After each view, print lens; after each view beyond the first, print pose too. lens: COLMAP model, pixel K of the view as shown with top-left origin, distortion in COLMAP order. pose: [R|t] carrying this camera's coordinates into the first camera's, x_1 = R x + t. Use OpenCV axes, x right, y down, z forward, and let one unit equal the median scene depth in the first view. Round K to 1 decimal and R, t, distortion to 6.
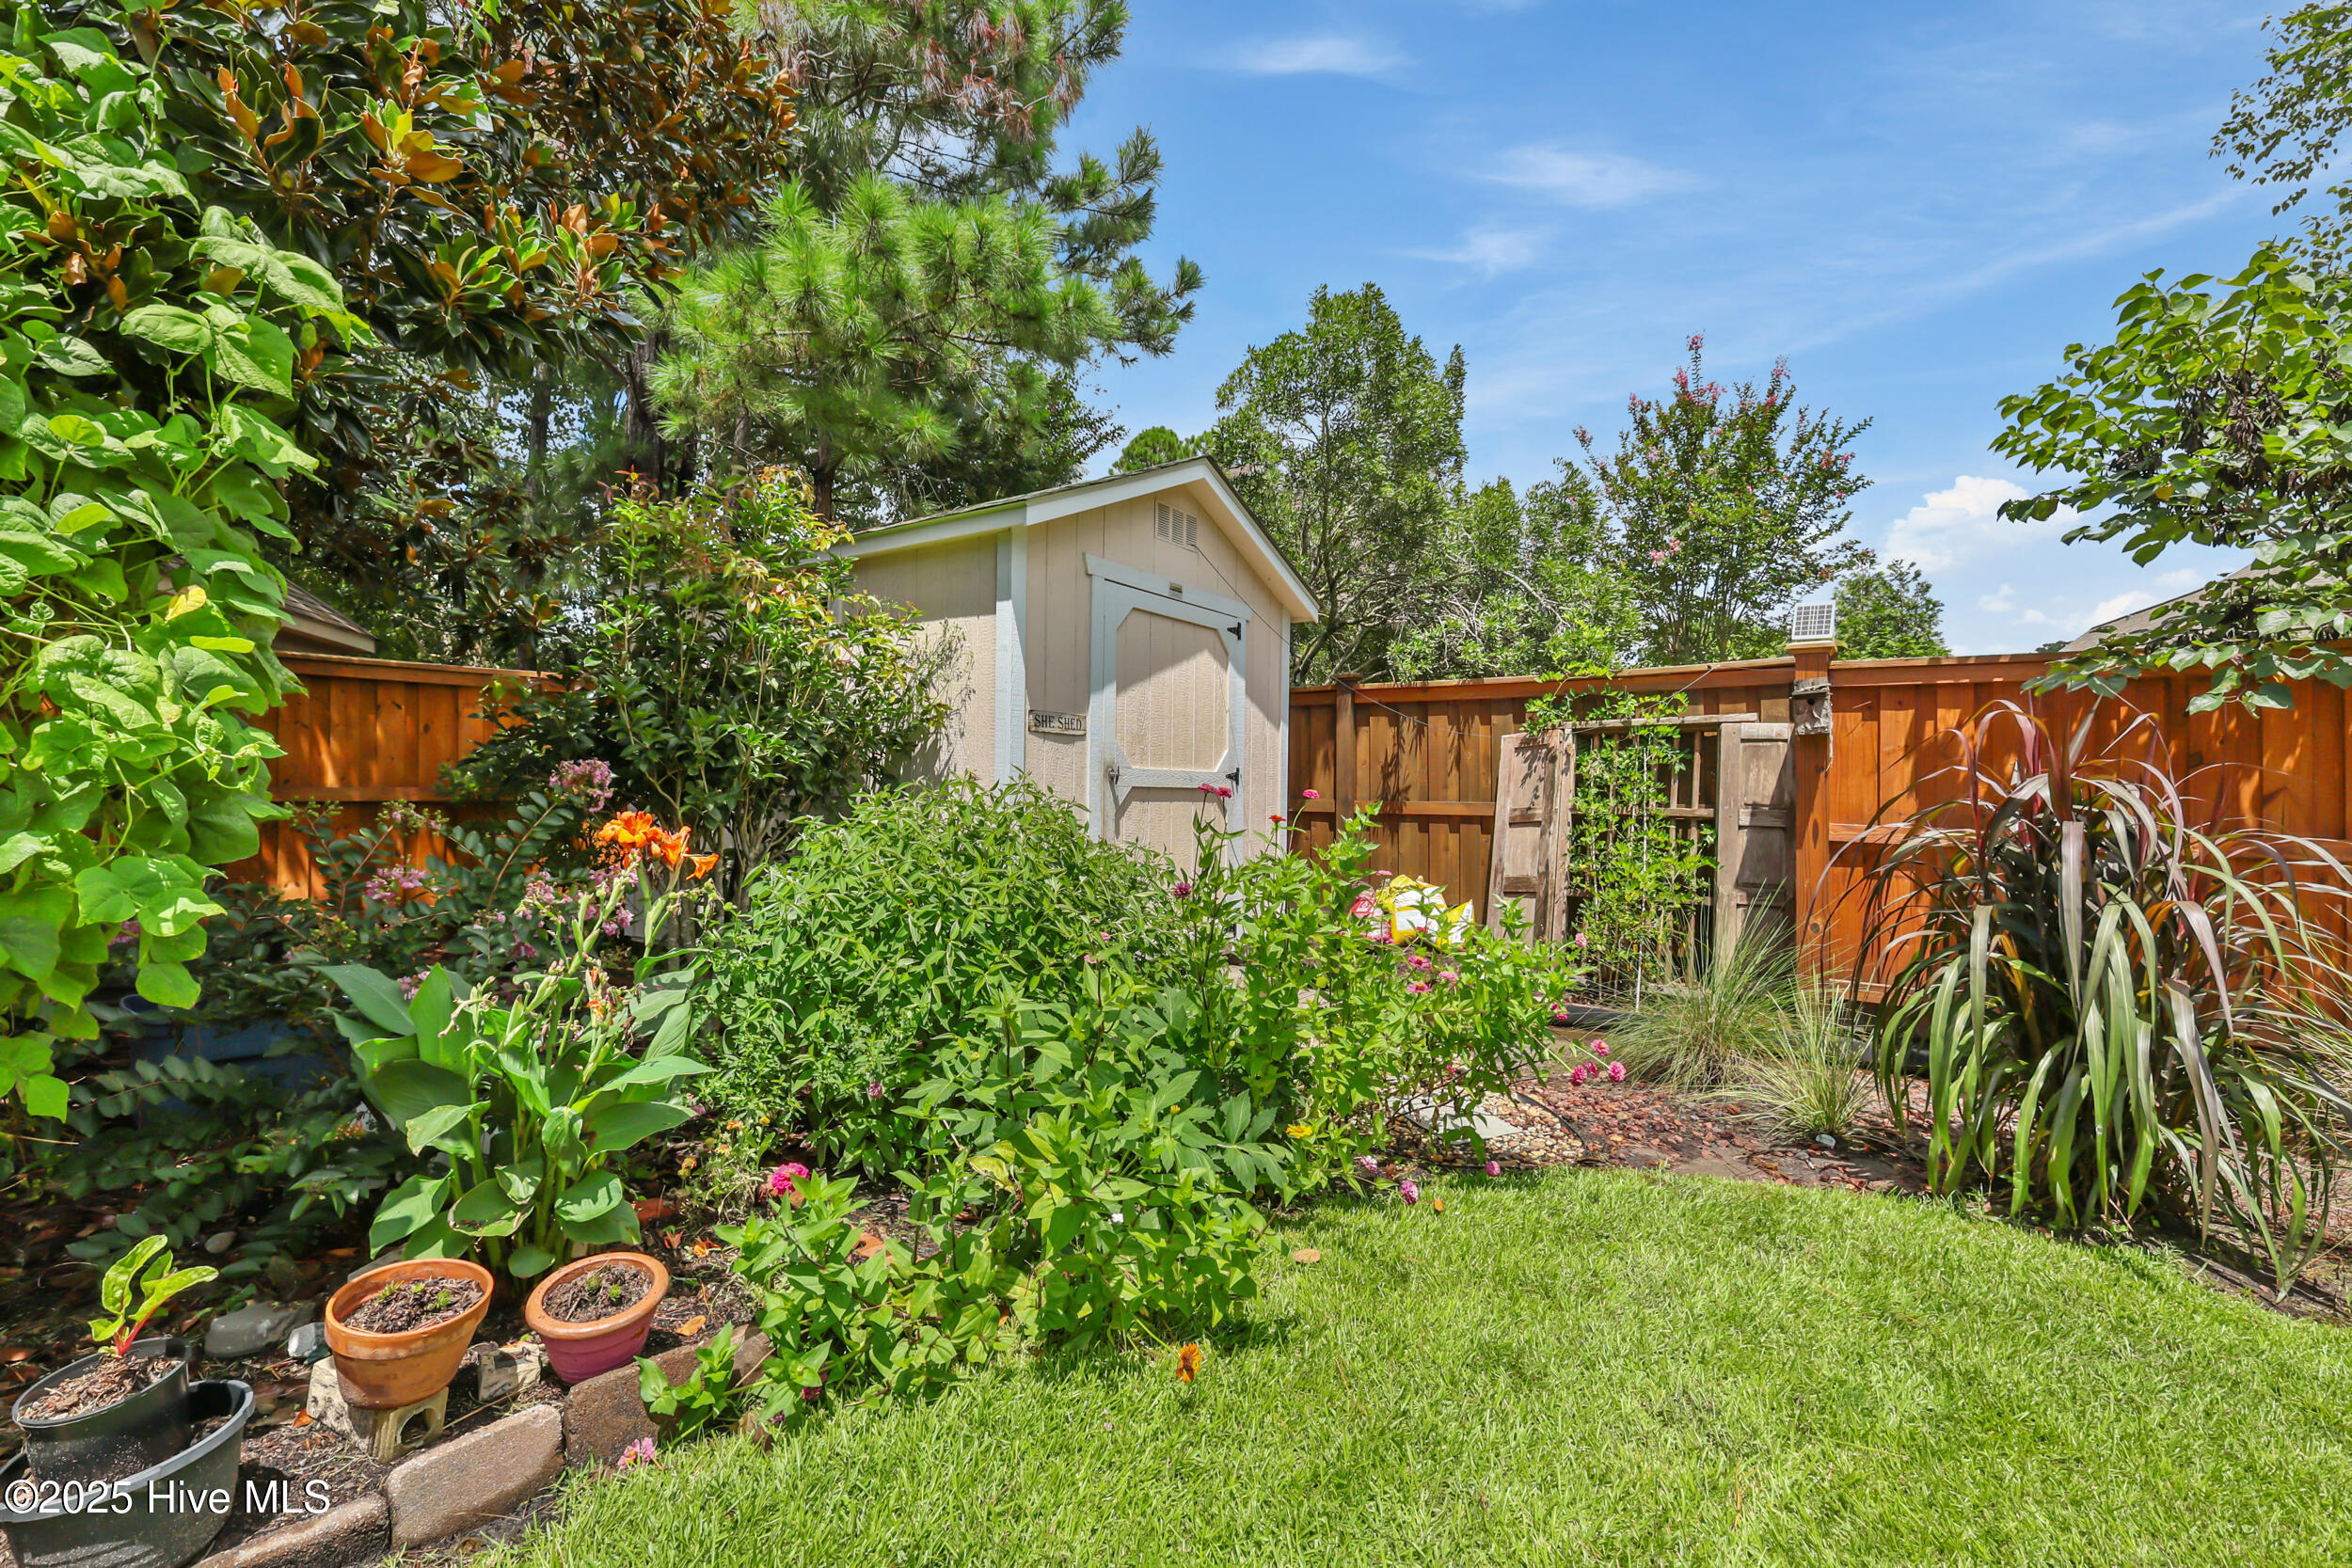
lens RADIAL K [[1022.1, 0, 1183.9], [0, 1022.1, 787.2], [0, 0, 1]] dist [0.002089, 0.000696]
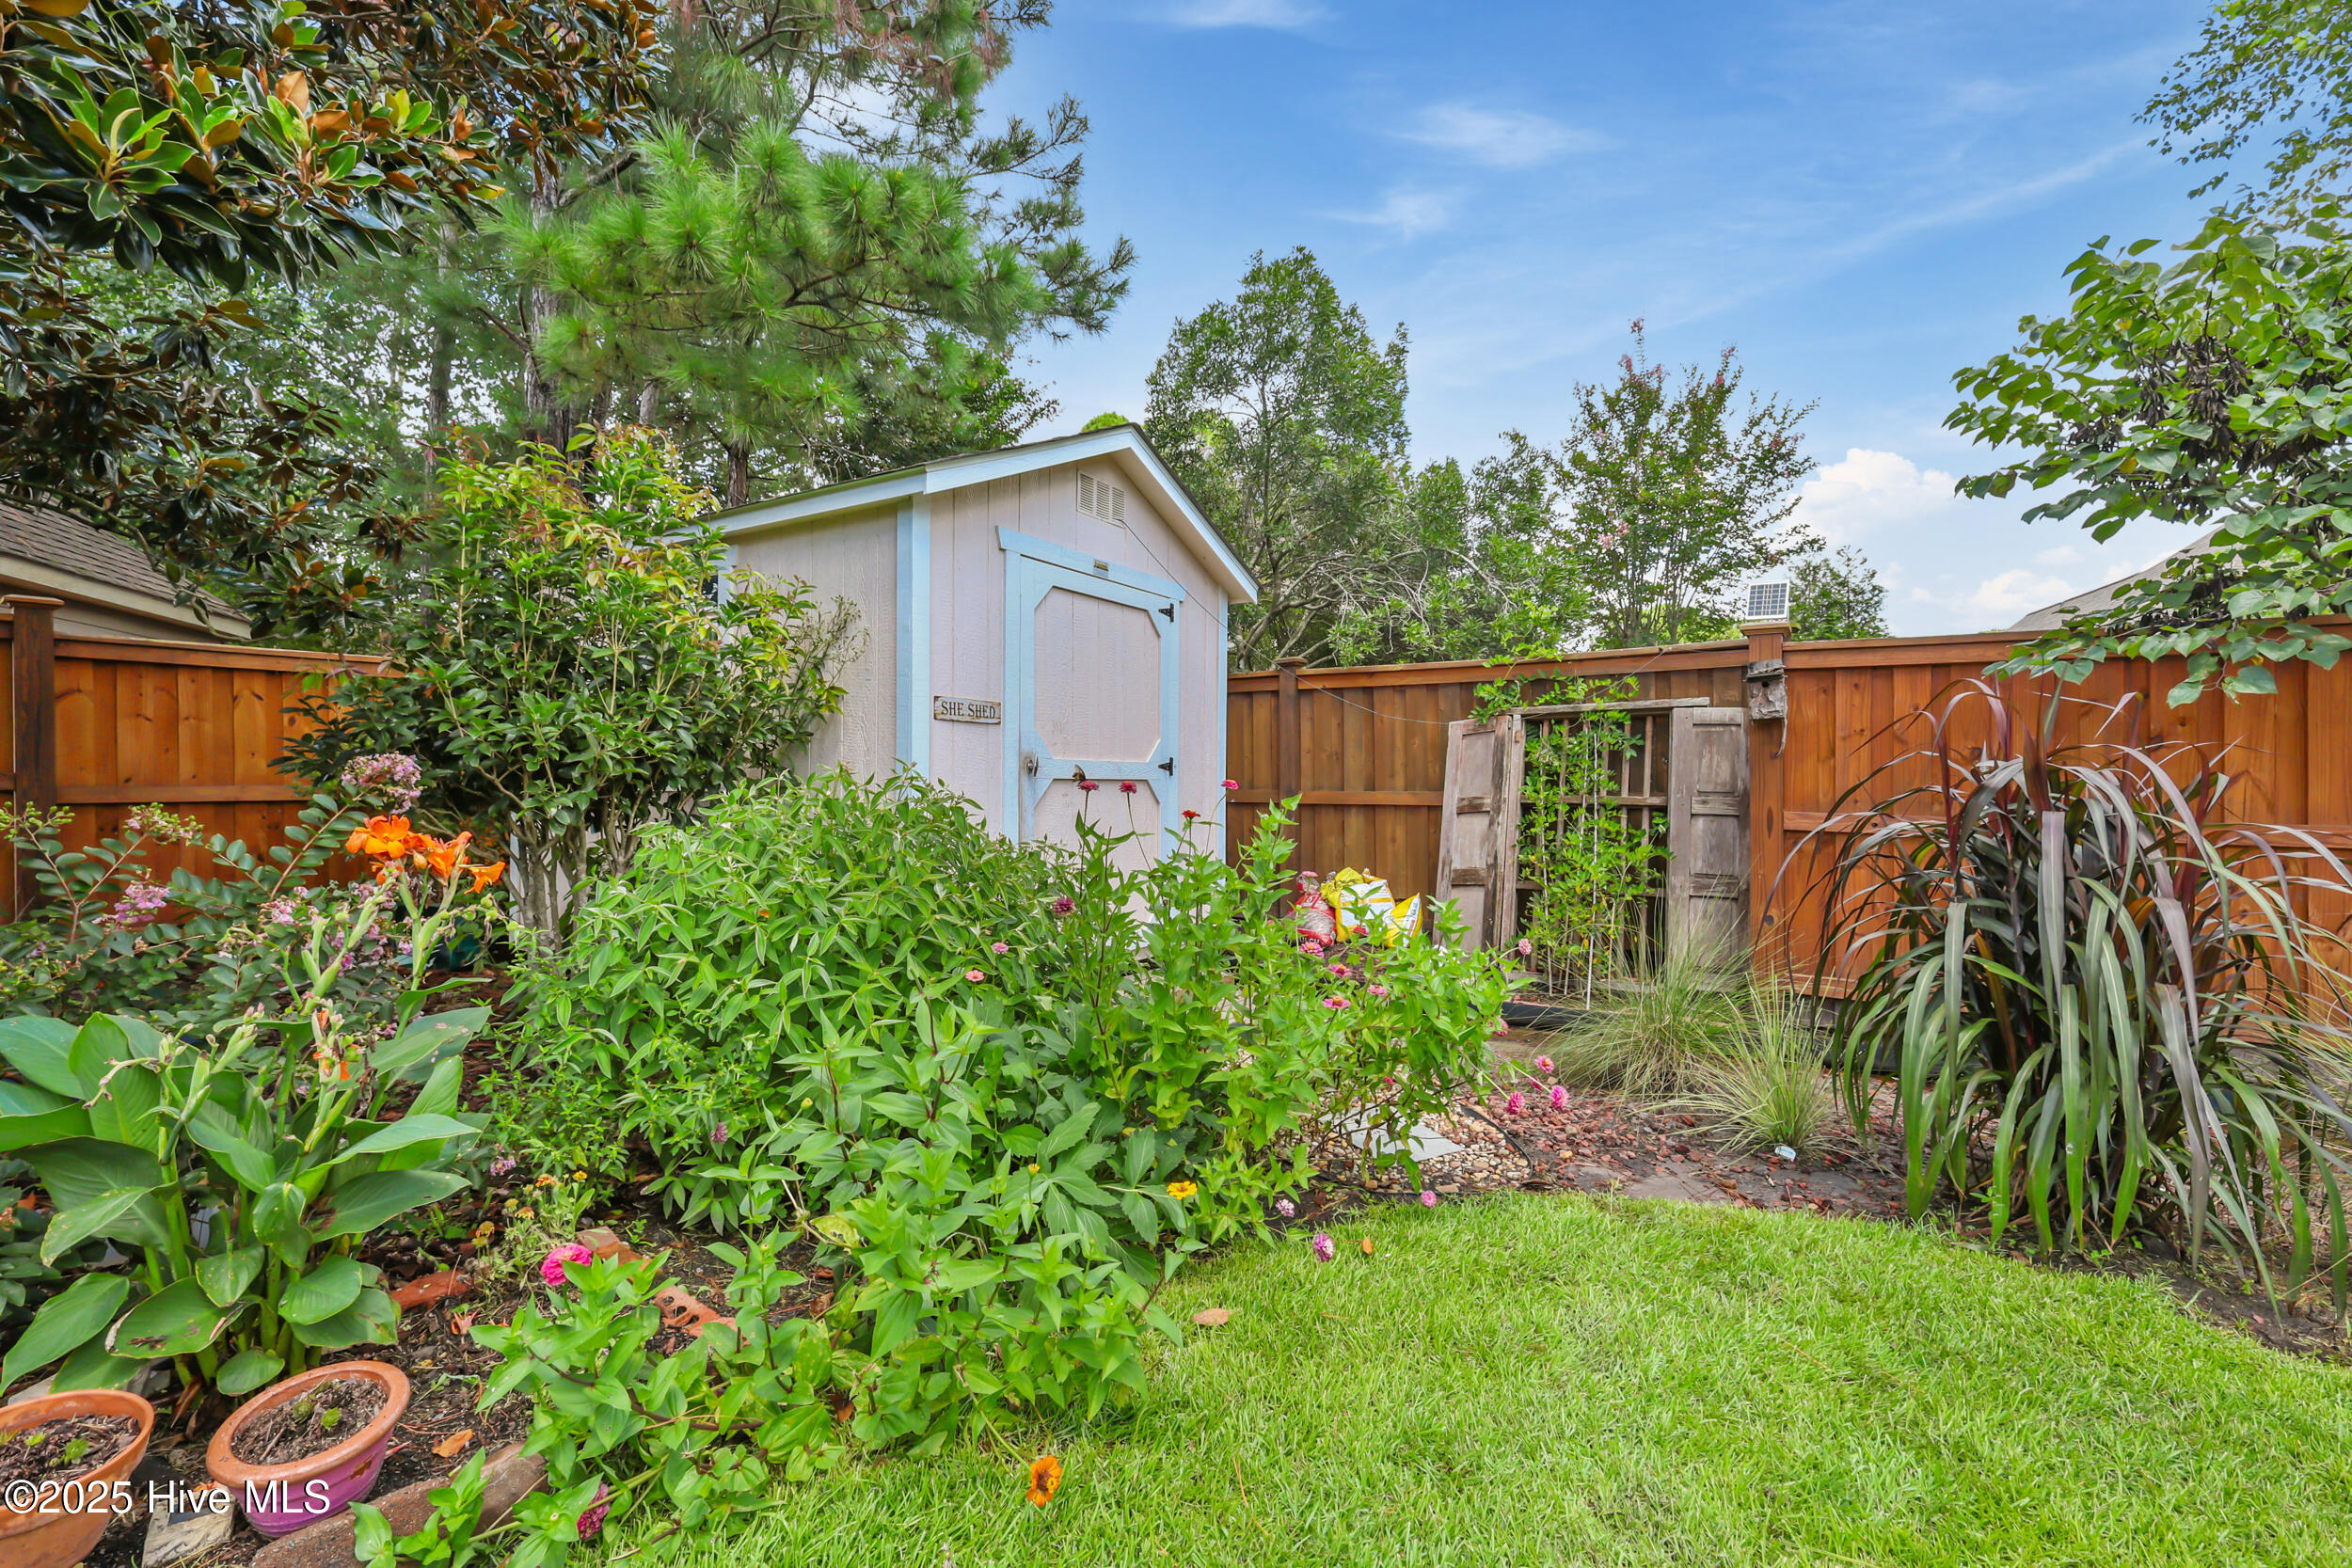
lens RADIAL K [[1009.0, 0, 1189.1], [0, 1009.0, 779.1], [0, 0, 1]] dist [0.008405, -0.000019]
pose [[0.999240, -0.006975, 0.038357, 0.042323], [0.006823, 0.999968, 0.004088, -0.003301], [-0.038384, -0.003823, 0.999256, 0.083837]]
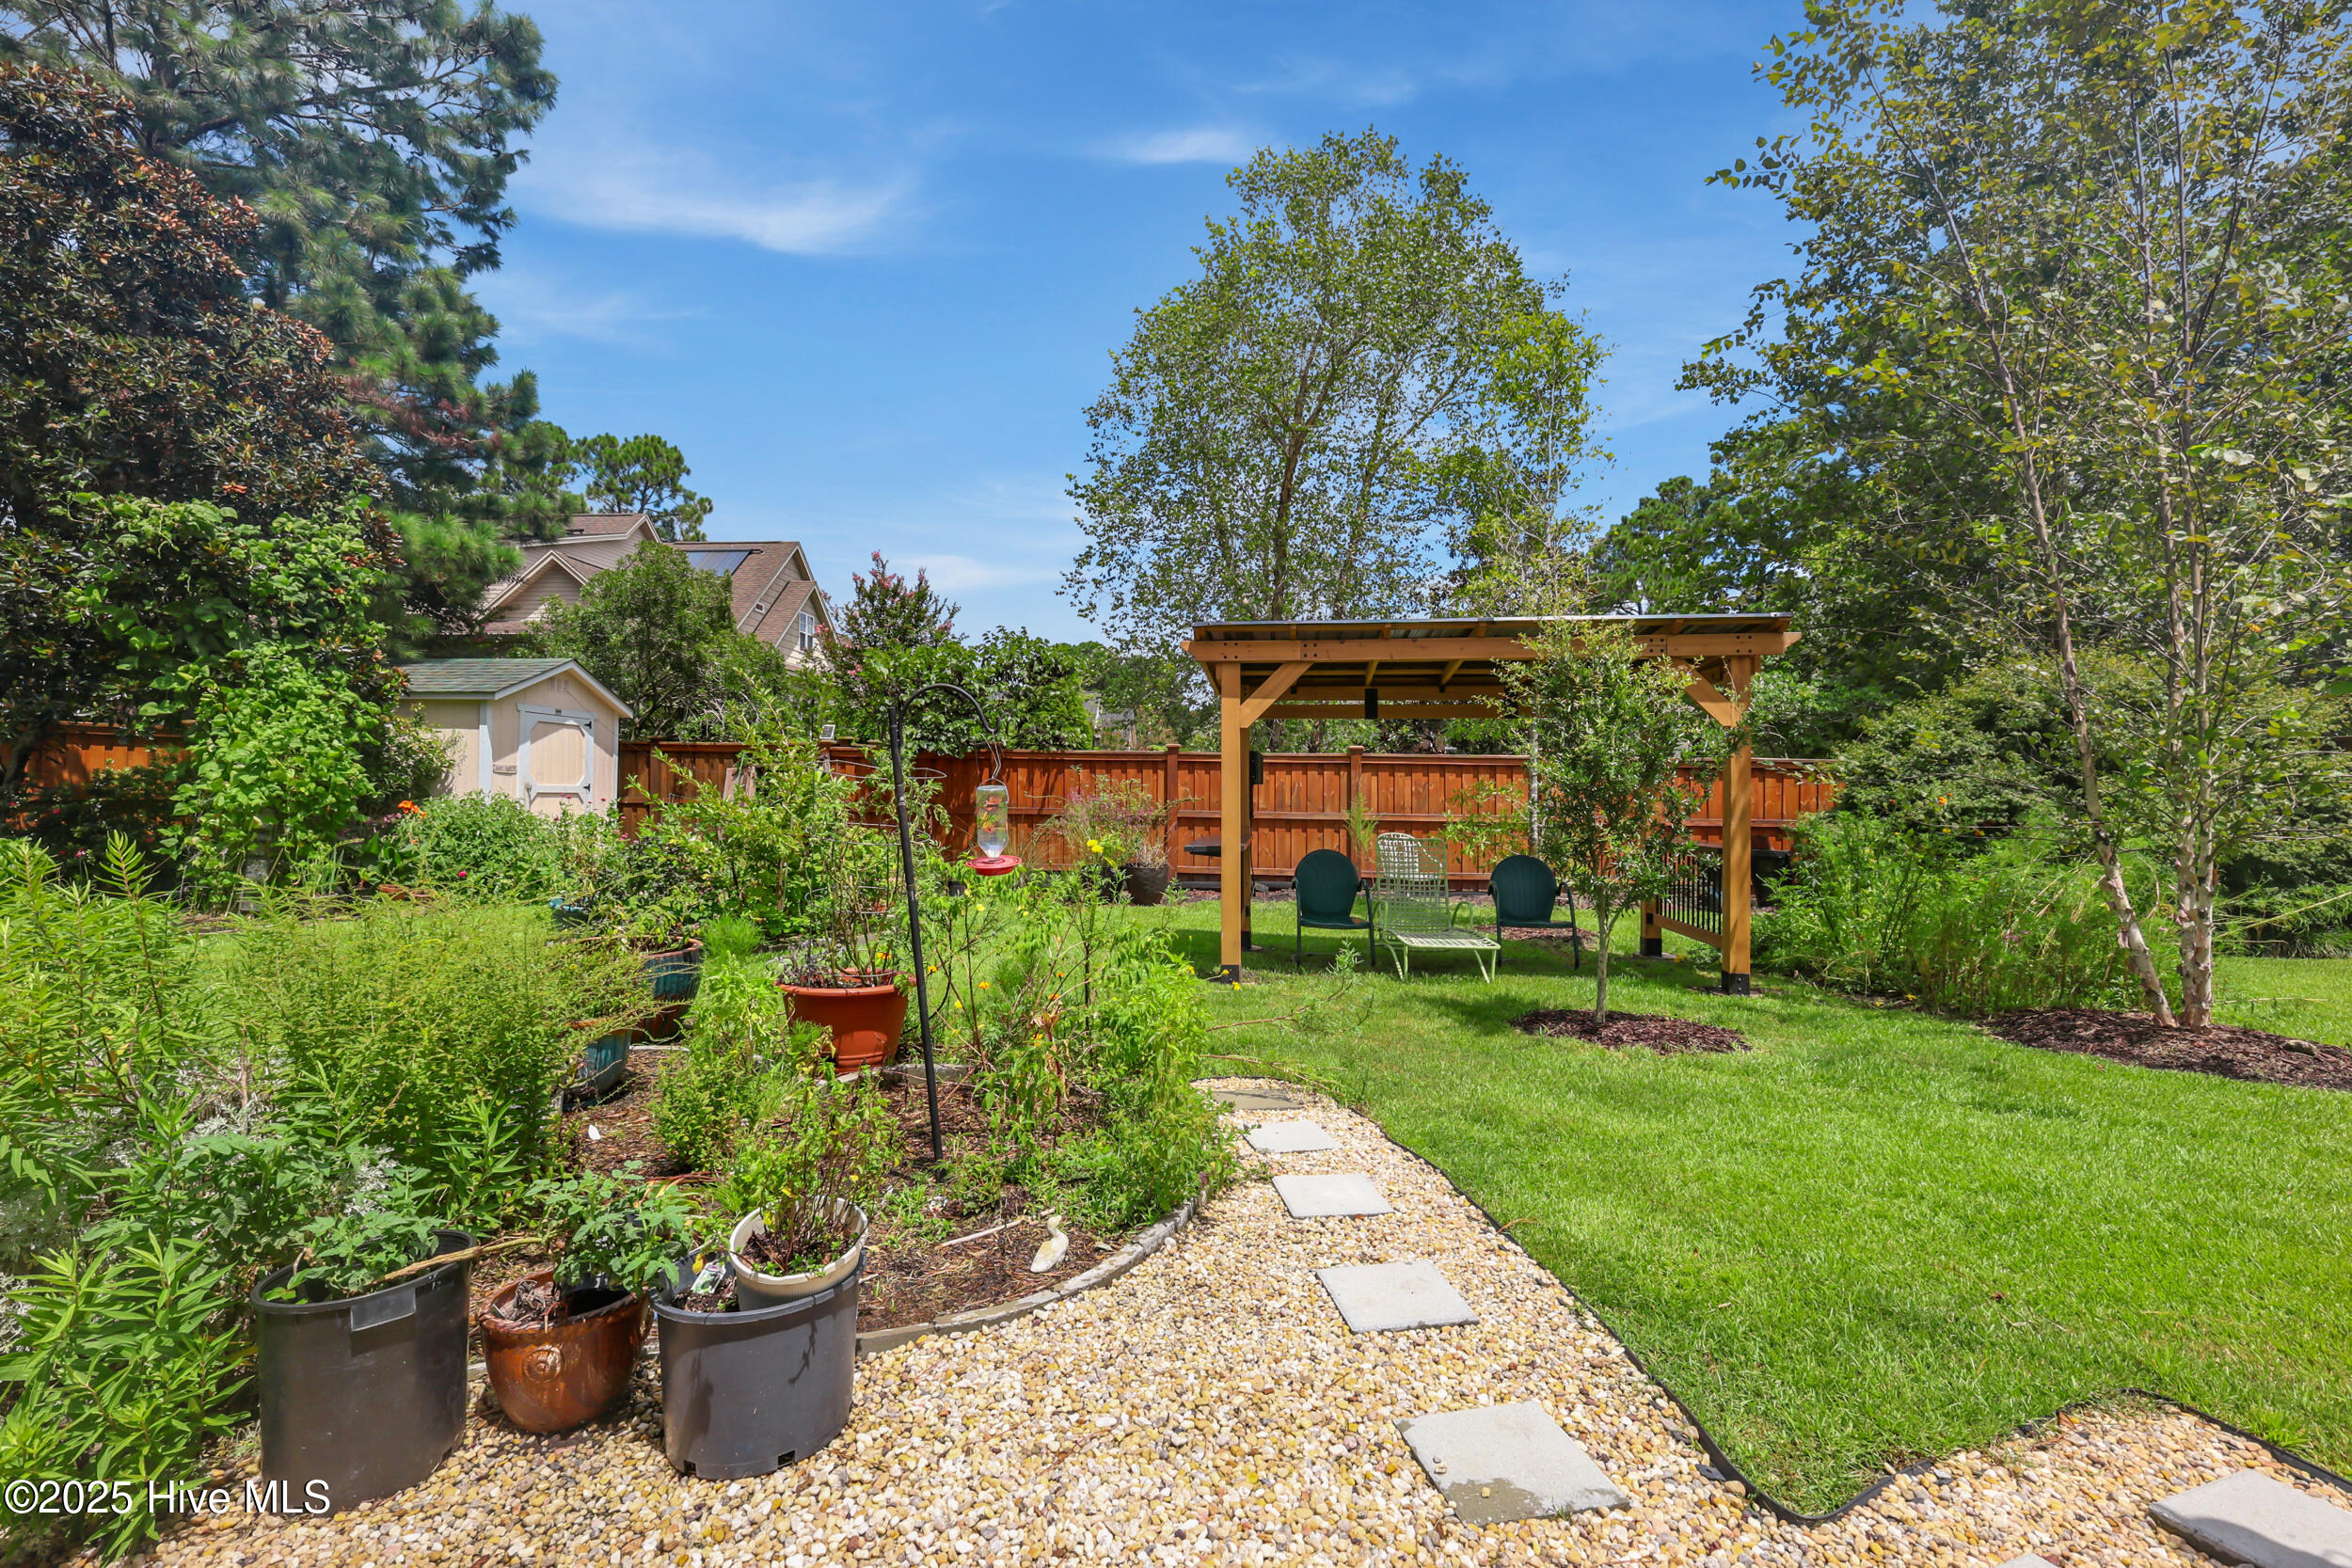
lens RADIAL K [[1022.1, 0, 1183.9], [0, 1022.1, 787.2], [0, 0, 1]] dist [0.002089, 0.000696]
pose [[0.860838, -0.001702, 0.508876, 0.040233], [0.000096, 0.999995, 0.003181, -0.024050], [-0.508879, -0.002690, 0.860834, -2.162932]]
